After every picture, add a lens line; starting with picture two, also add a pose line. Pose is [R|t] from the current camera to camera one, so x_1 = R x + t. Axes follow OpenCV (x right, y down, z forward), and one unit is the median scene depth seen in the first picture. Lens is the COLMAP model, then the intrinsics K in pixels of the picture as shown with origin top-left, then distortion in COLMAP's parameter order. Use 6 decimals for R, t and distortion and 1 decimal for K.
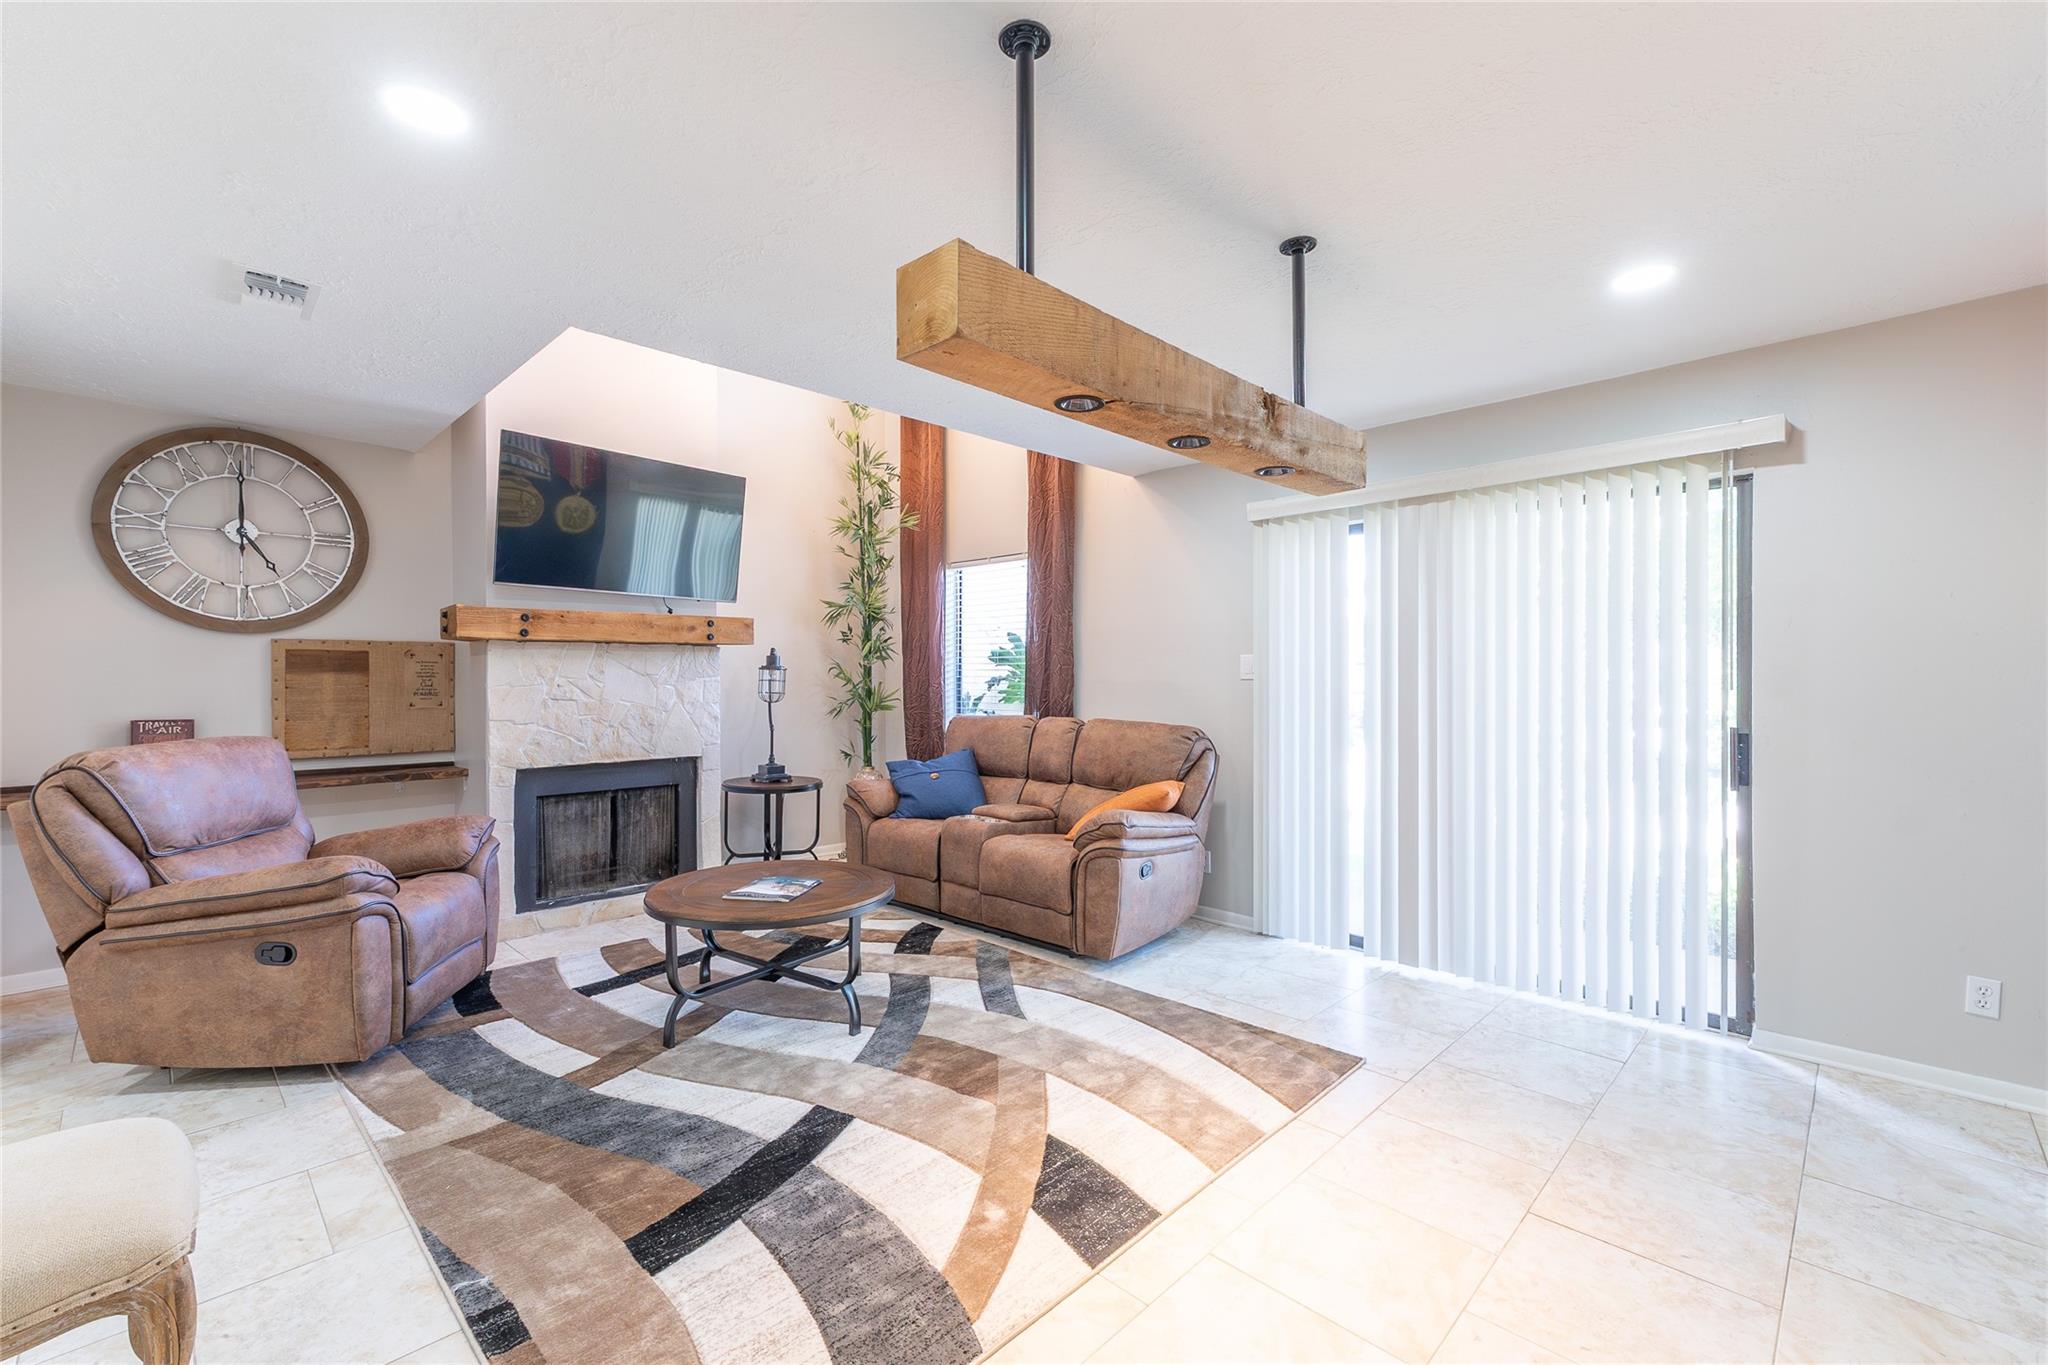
lens RADIAL K [[872.5, 0, 1038.8], [0, 872.5, 682.6], [0, 0, 1]] dist [0.001660, -0.000573]
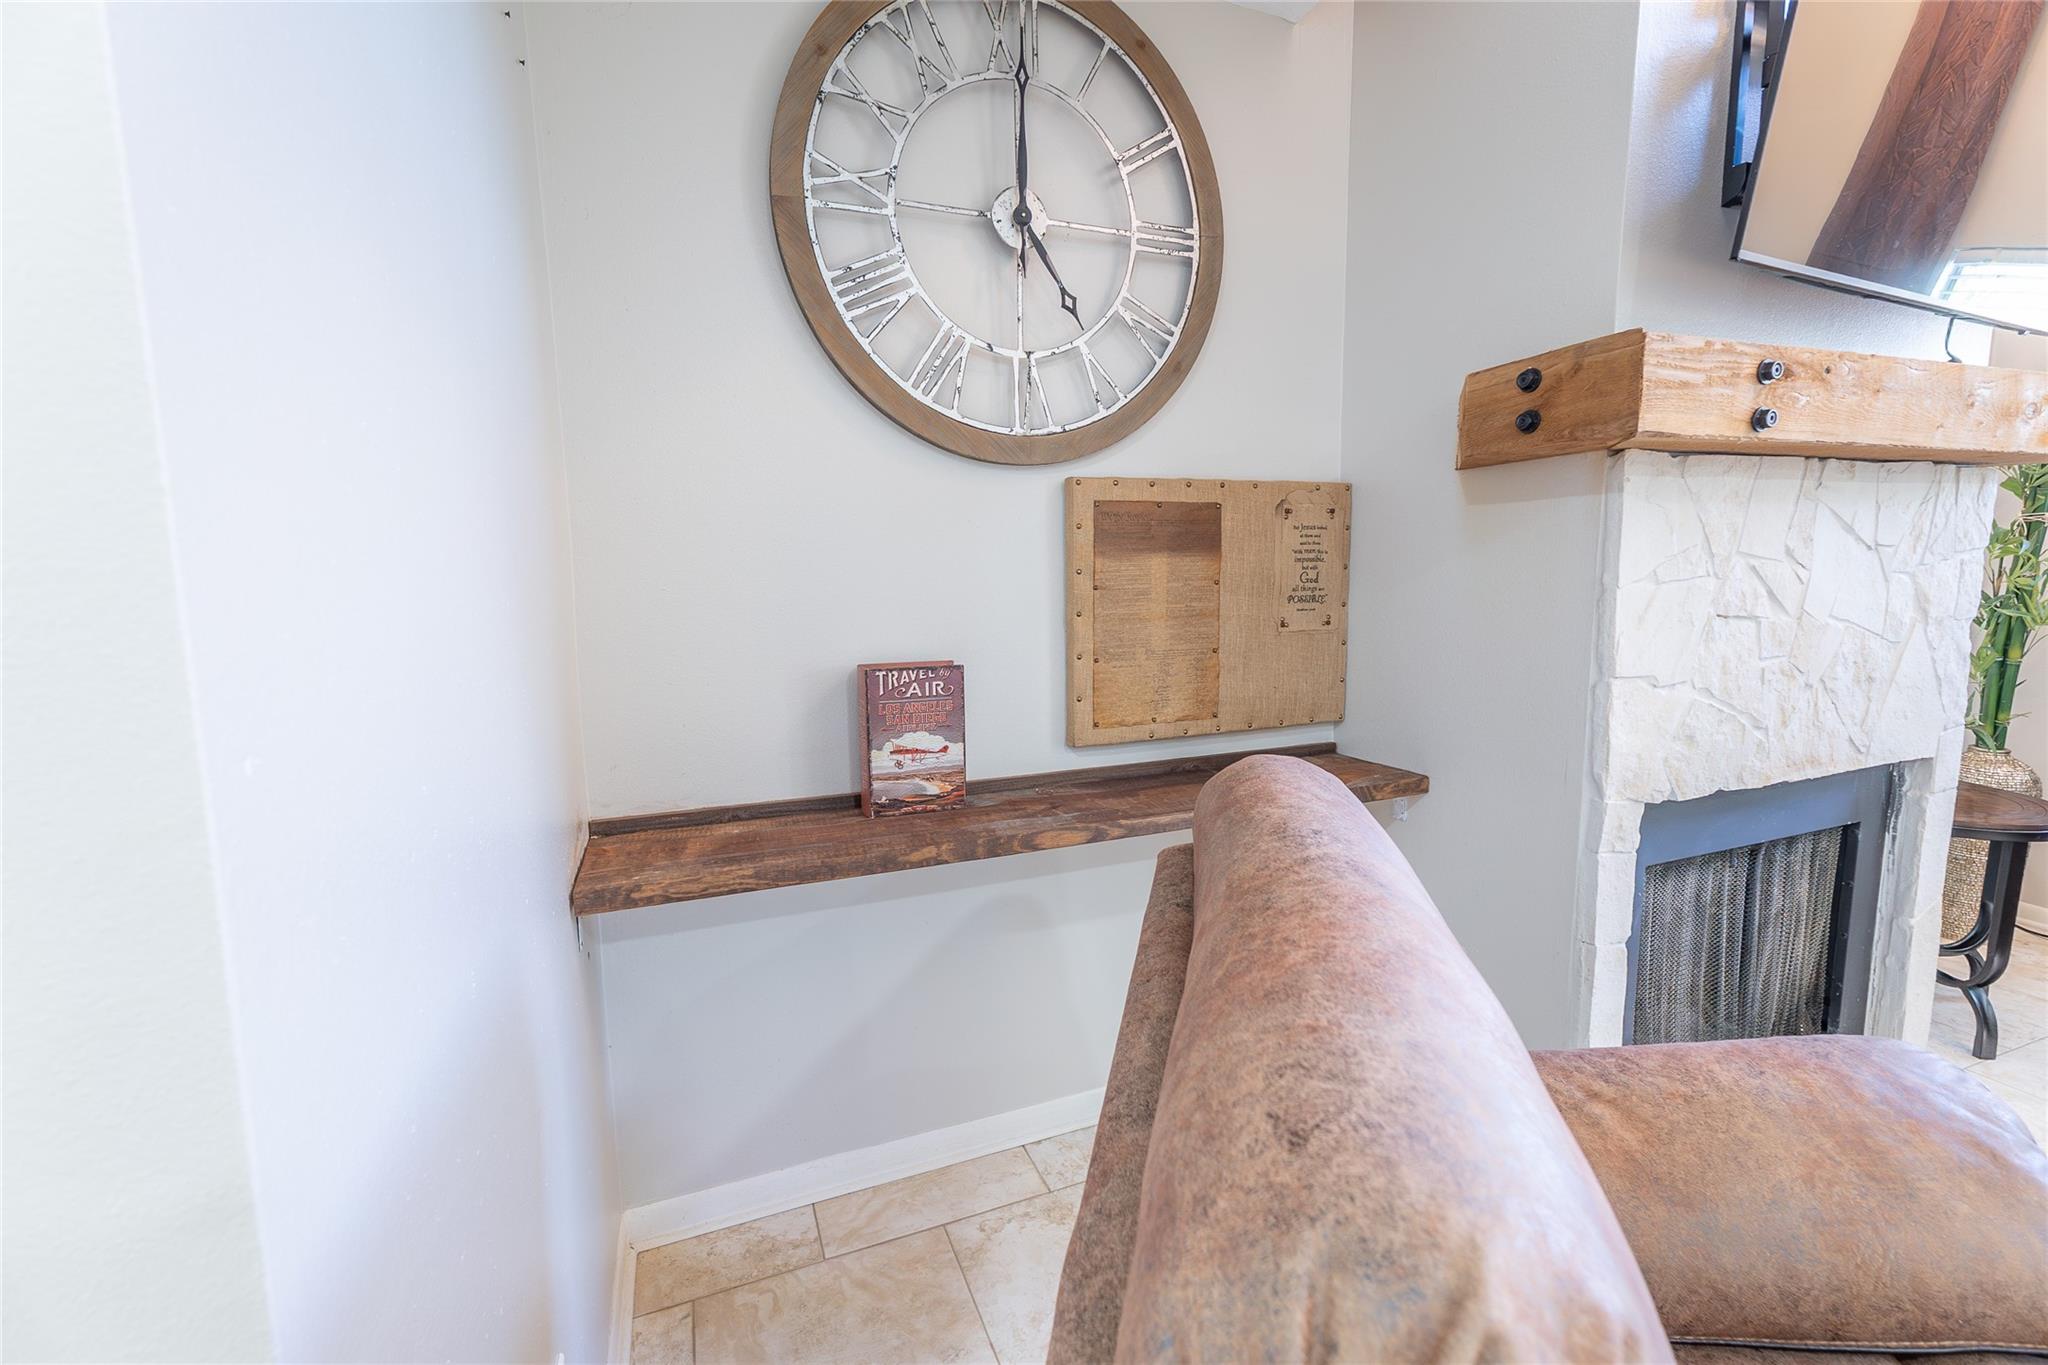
lens RADIAL K [[872.5, 0, 1015.9], [0, 872.5, 688.6], [0, 0, 1]] dist [0.001660, -0.000573]
pose [[0.909749, 0.044901, -0.412723, -0.704895], [0.011448, 0.991043, 0.133054, -0.003093], [0.415001, -0.125771, 0.901086, 0.568786]]
